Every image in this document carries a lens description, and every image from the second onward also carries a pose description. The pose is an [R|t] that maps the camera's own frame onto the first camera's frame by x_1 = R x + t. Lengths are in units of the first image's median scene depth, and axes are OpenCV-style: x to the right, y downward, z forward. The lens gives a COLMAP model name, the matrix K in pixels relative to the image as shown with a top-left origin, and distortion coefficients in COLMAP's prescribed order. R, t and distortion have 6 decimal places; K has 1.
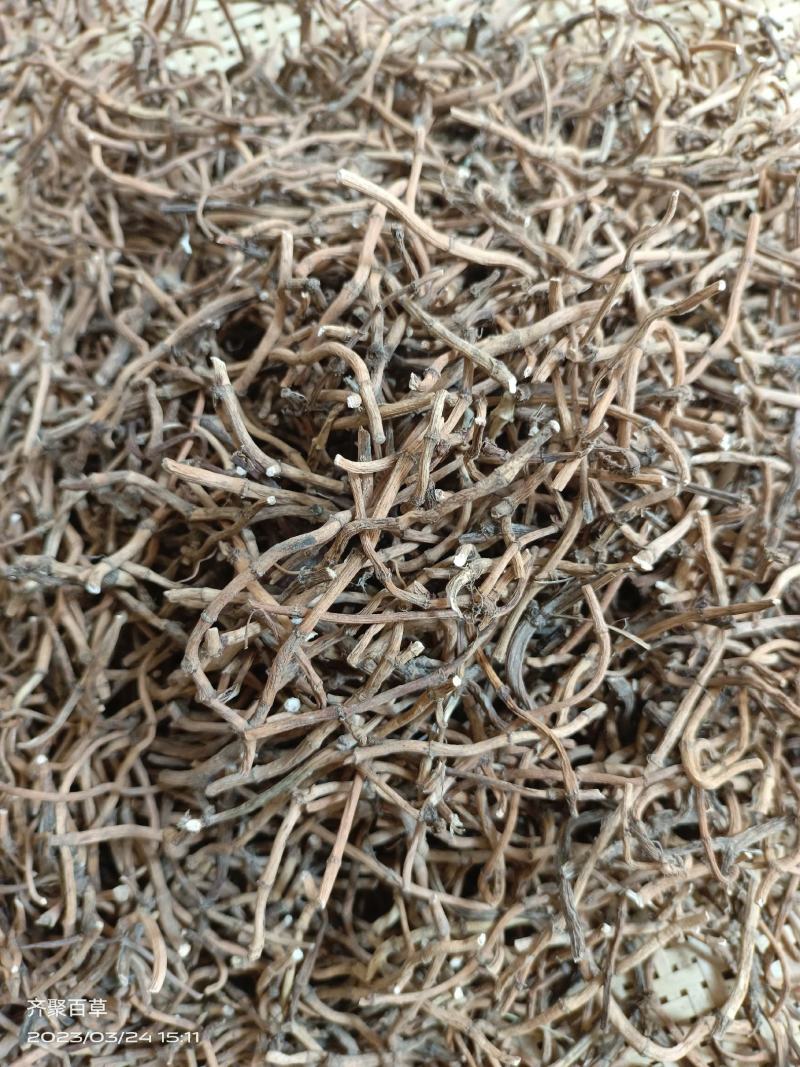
lens RADIAL K [[835.3, 0, 400.0], [0, 835.3, 533.5], [0, 0, 1]] dist [0.062714, -0.196696]
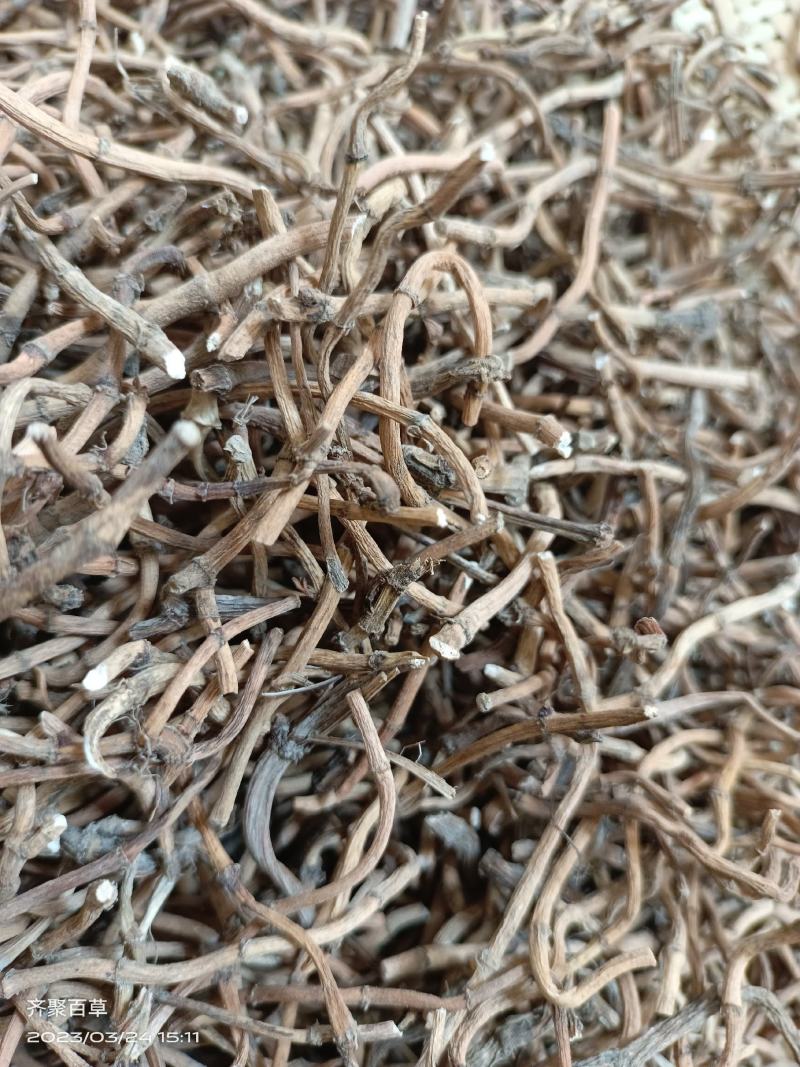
lens RADIAL K [[871.2, 0, 400.0], [0, 871.2, 533.5], [0, 0, 1]] dist [0.003076, -0.142392]
pose [[0.996717, -0.059666, 0.054731, 0.201855], [0.060503, 0.998073, -0.013778, -0.036614], [-0.053804, 0.017045, 0.998406, 0.326458]]
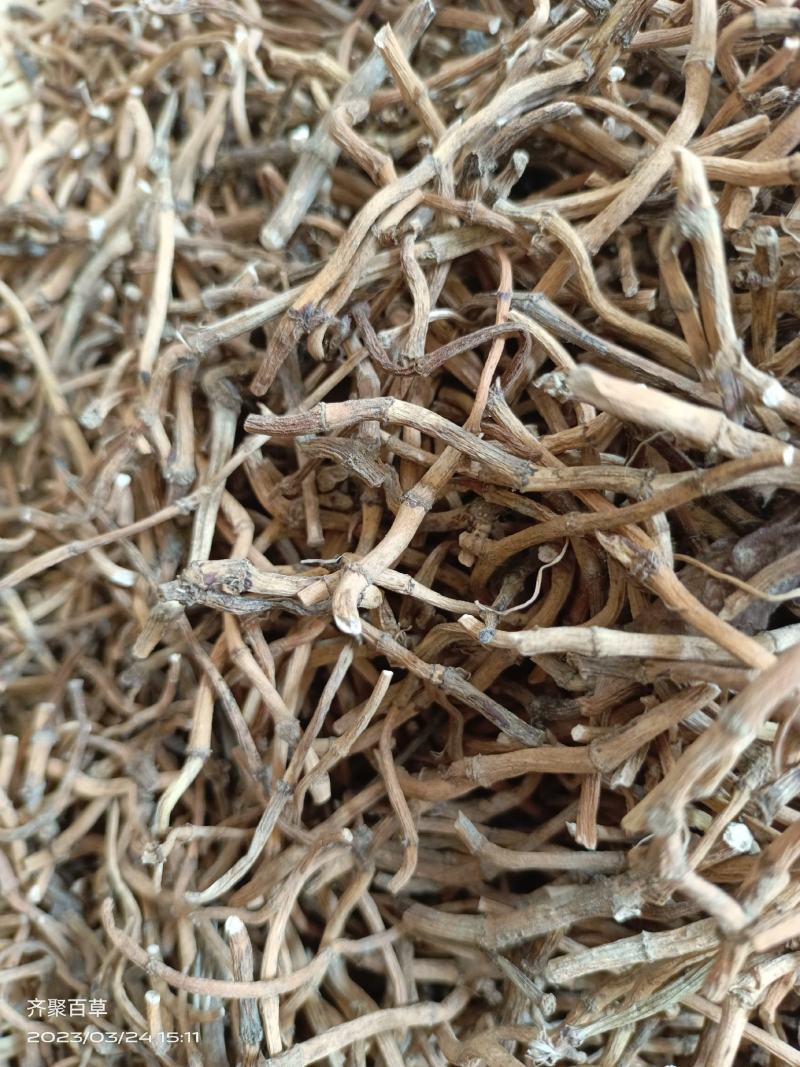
lens RADIAL K [[866.8, 0, 400.0], [0, 866.8, 533.5], [0, 0, 1]] dist [-0.001806, -0.106161]
pose [[0.998822, -0.014666, 0.046260, -0.338061], [0.011011, 0.996868, 0.078312, -0.031170], [-0.047263, -0.077711, 0.995855, 0.442418]]
